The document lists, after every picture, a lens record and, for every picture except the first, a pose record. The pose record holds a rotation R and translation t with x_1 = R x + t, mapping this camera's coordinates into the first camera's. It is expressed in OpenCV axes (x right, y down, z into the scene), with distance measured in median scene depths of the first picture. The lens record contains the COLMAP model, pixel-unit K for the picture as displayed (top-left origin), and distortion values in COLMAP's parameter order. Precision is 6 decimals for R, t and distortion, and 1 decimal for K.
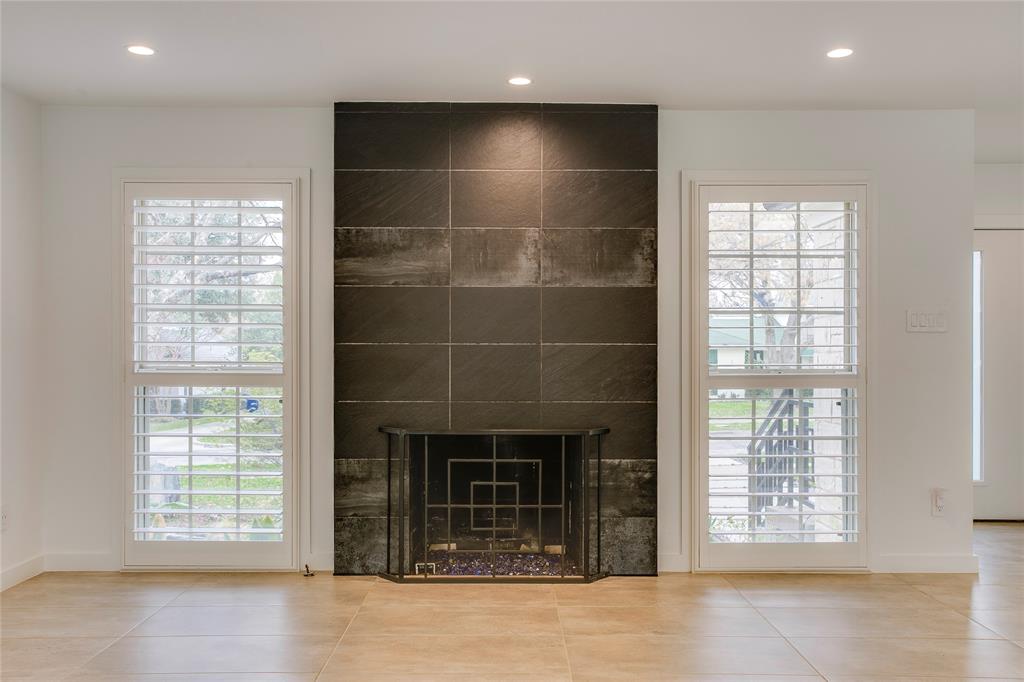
lens RADIAL K [[592.3, 0, 510.2], [0, 592.3, 353.0], [0, 0, 1]] dist [0.032053, 0.000444]
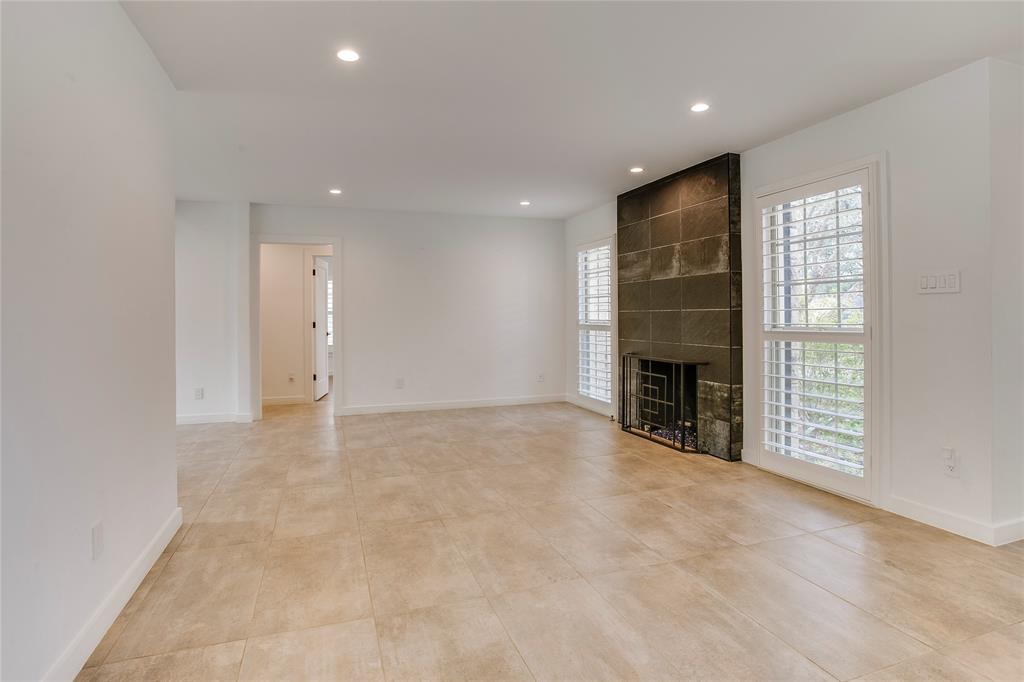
lens RADIAL K [[537.6, 0, 510.3], [0, 537.6, 324.7], [0, 0, 1]] dist [-0.001631, 0.000044]
pose [[0.340500, 0.011578, -0.940173, 1.337541], [0.001814, 0.999914, 0.012971, 0.005441], [0.940243, -0.006123, 0.340450, 0.003992]]
